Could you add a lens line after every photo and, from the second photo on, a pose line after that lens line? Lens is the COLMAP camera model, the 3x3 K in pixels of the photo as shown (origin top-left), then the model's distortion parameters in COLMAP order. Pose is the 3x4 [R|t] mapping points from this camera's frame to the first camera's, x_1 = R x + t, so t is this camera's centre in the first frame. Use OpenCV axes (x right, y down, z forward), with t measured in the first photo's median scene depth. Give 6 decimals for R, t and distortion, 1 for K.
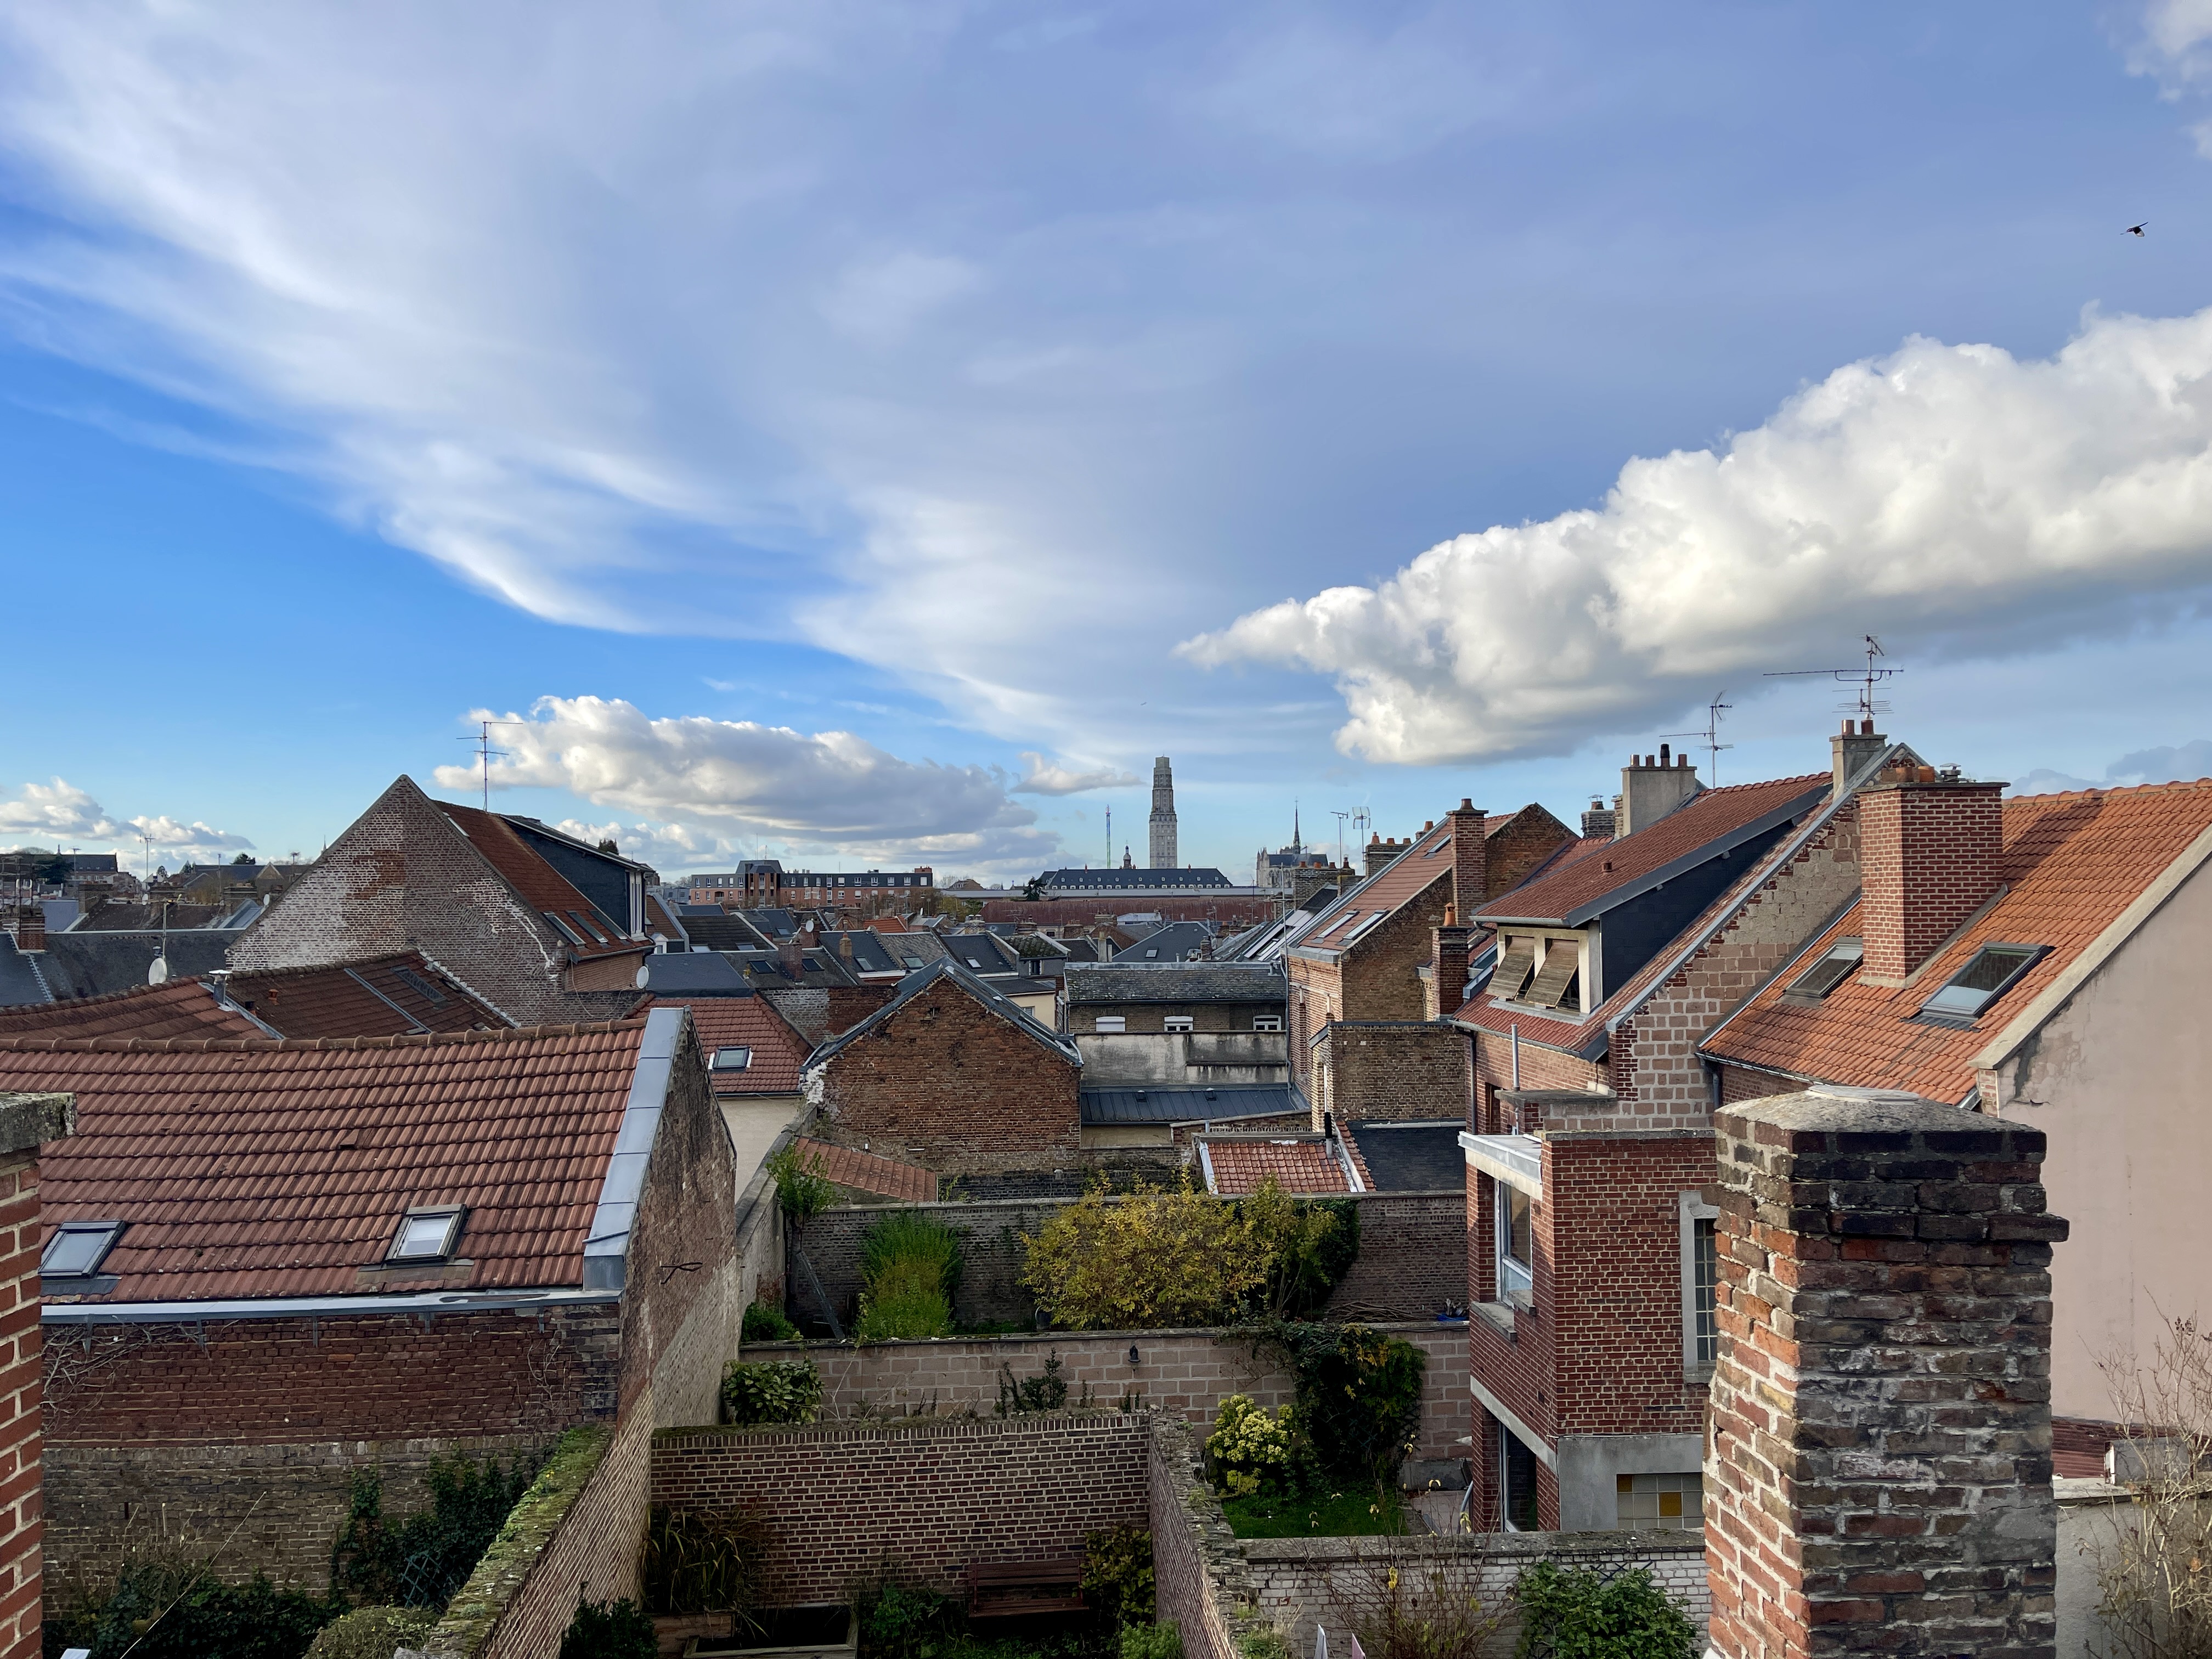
lens RADIAL K [[1643.6, 0, 1106.0], [0, 1643.6, 829.5], [0, 0, 1]] dist [-0.000242, -0.000203]
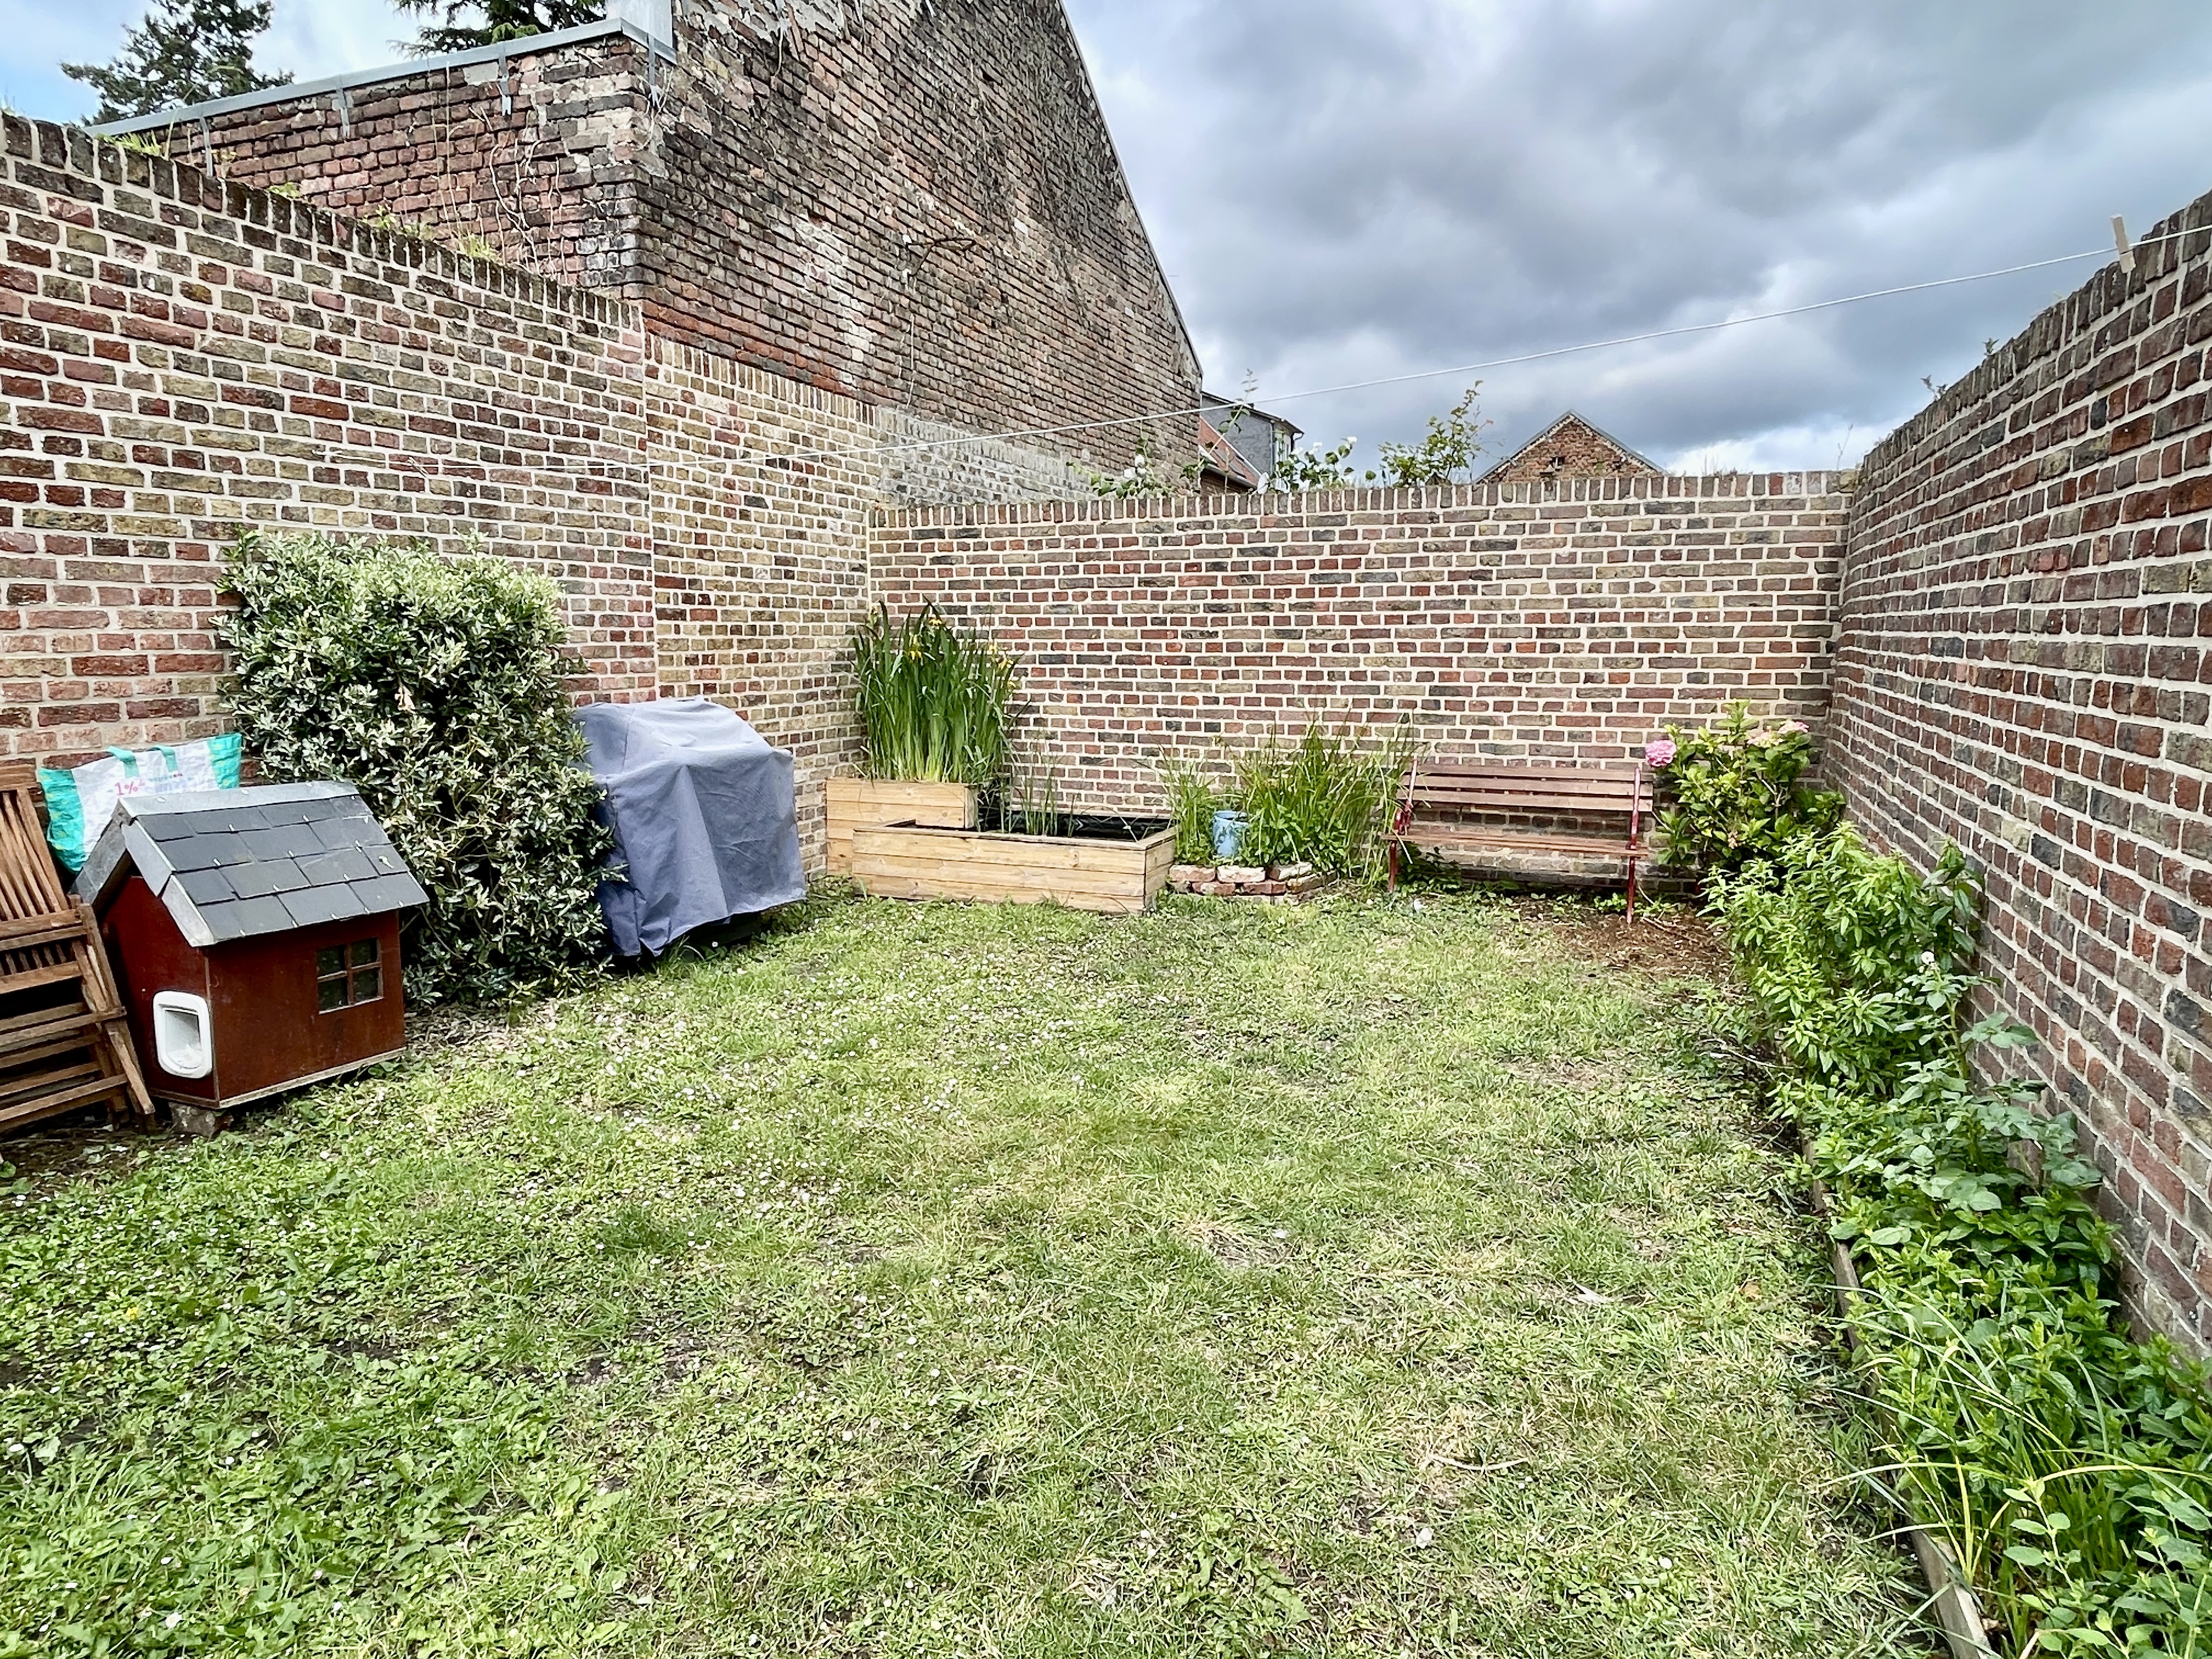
lens RADIAL K [[1287.5, 0, 1106.0], [0, 1287.5, 829.5], [0, 0, 1]] dist [0.033684, -0.087501]
pose [[0.891121, 0.078185, -0.446980, 0.010049], [0.011377, 0.980885, 0.194256, 0.386876], [0.453624, -0.178191, 0.873197, 0.609533]]
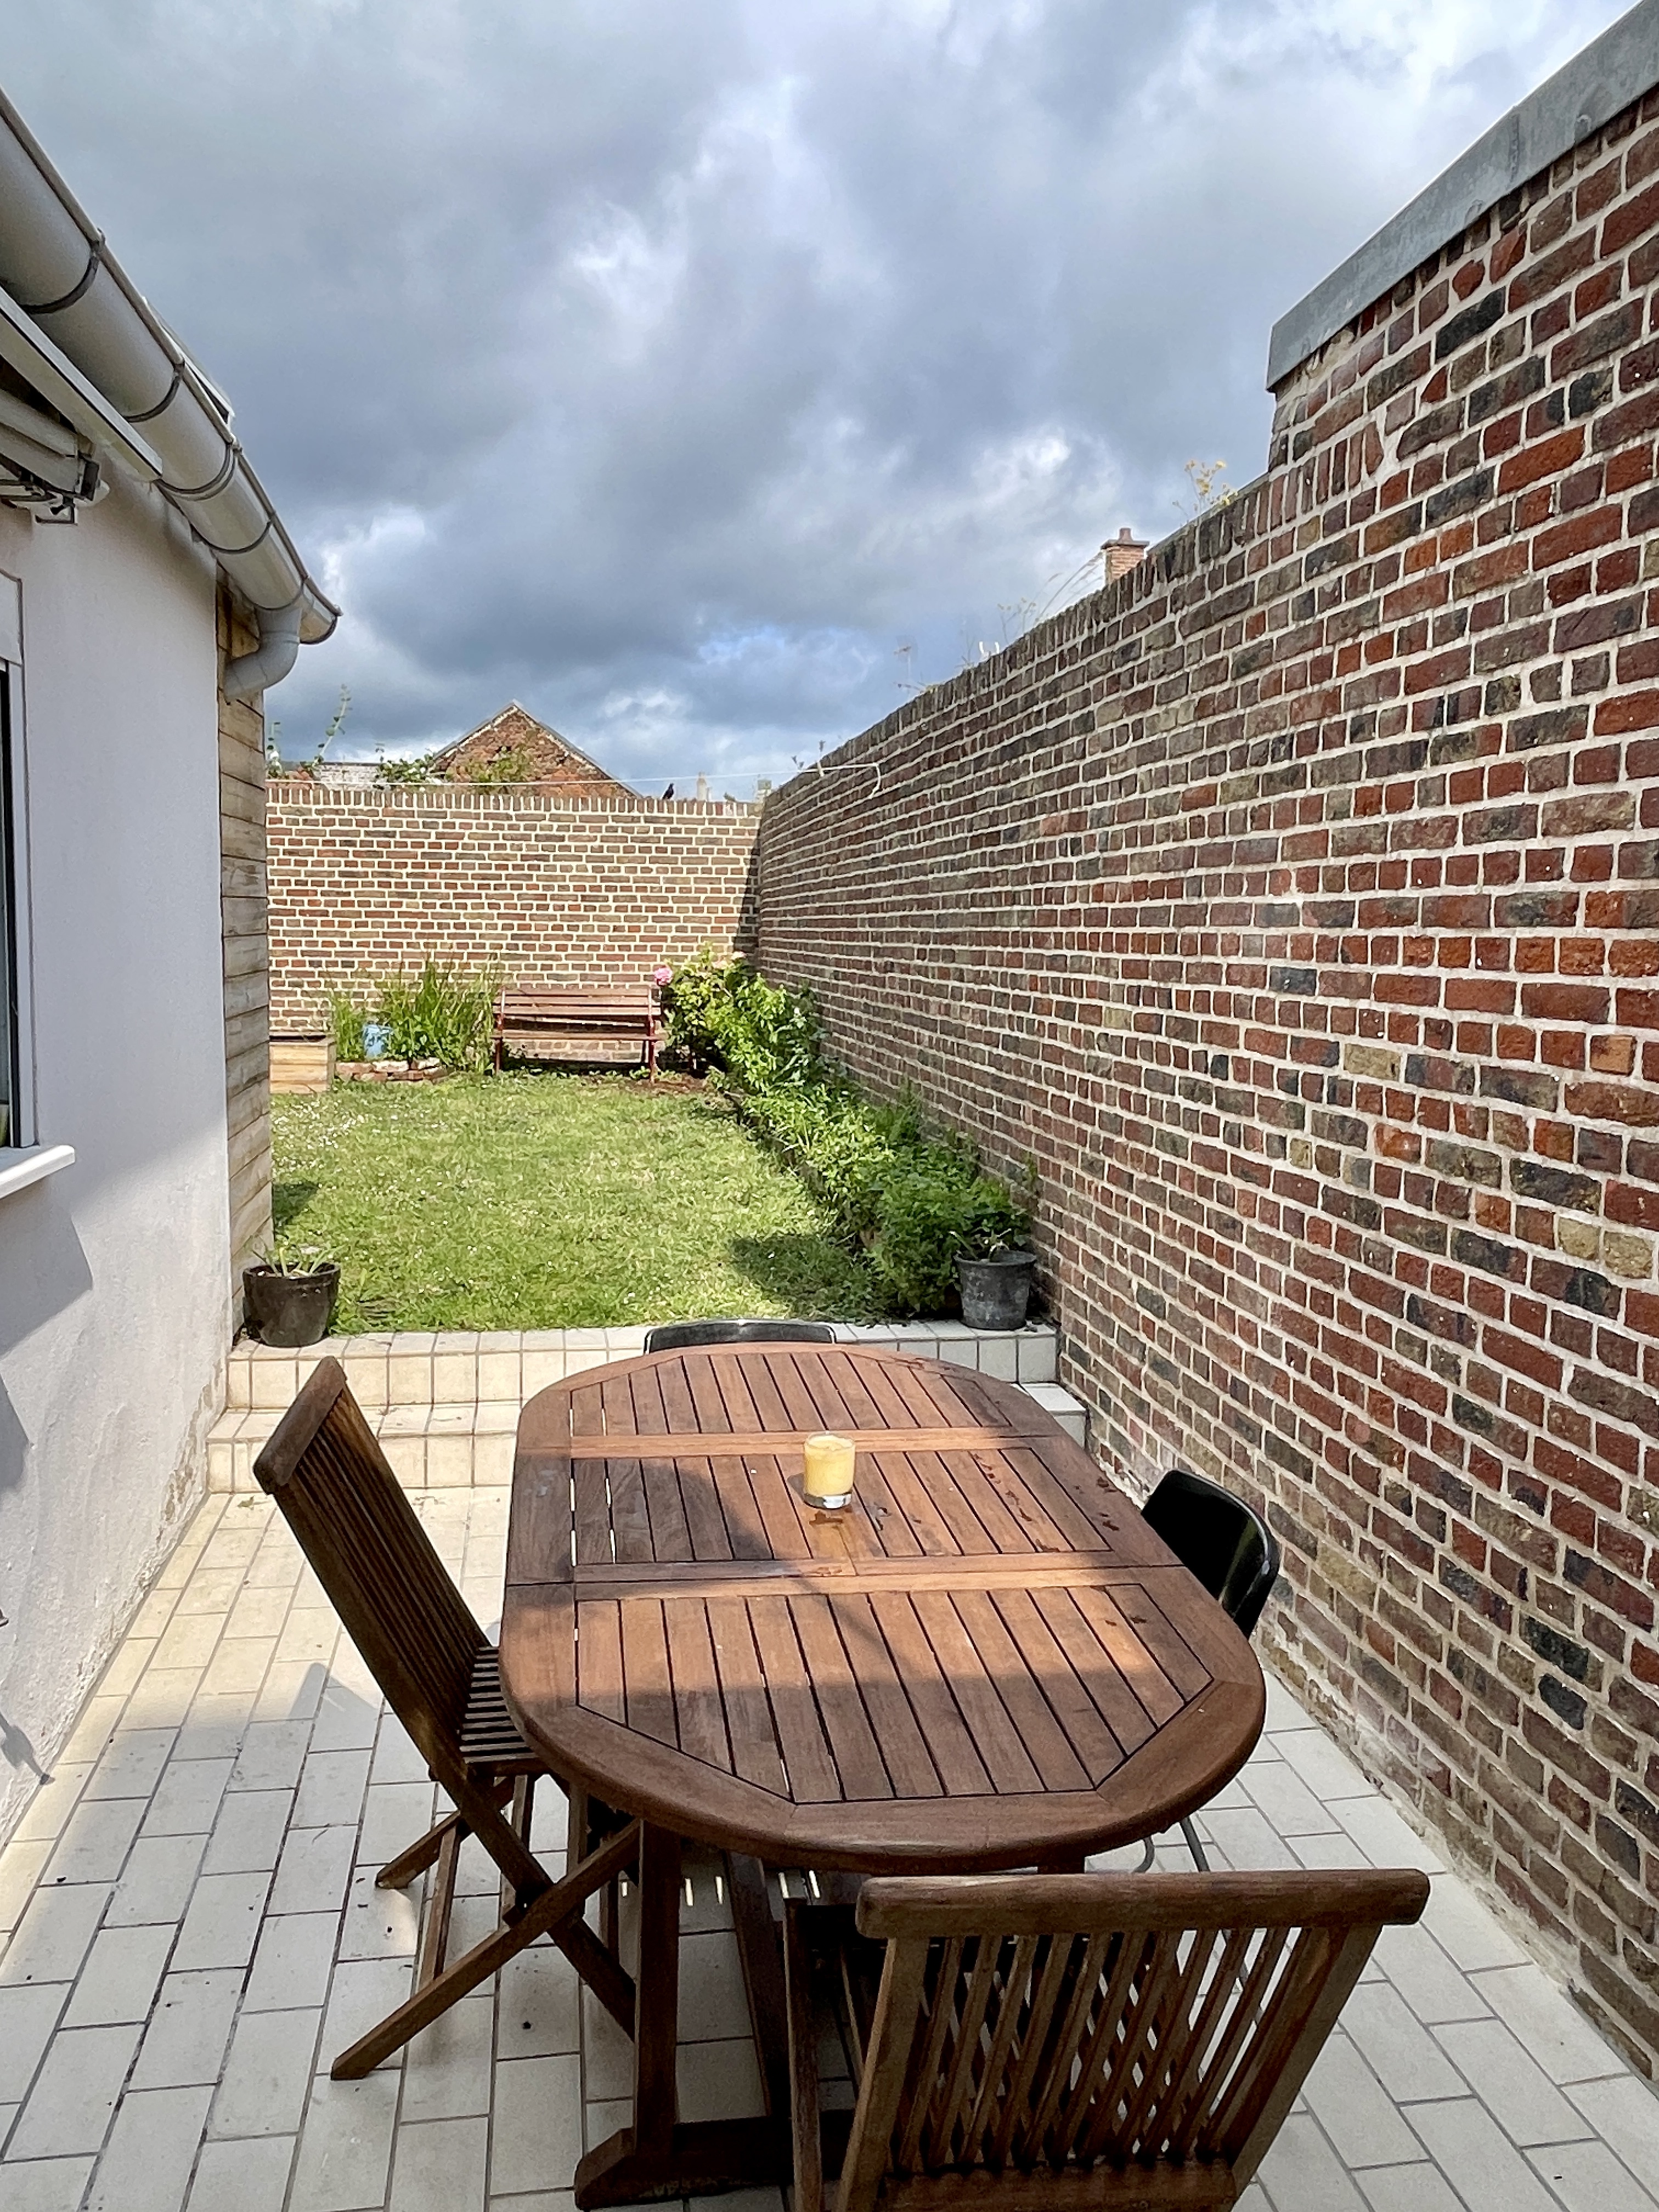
lens RADIAL K [[1590.6, 0, 829.5], [0, 1590.6, 1106.0], [0, 0, 1]] dist [0.003331, 0.000581]
pose [[0.996368, 0.017968, 0.083238, 0.000774], [-0.030205, 0.988499, 0.148178, 0.388879], [-0.079618, -0.150154, 0.985452, 0.307069]]
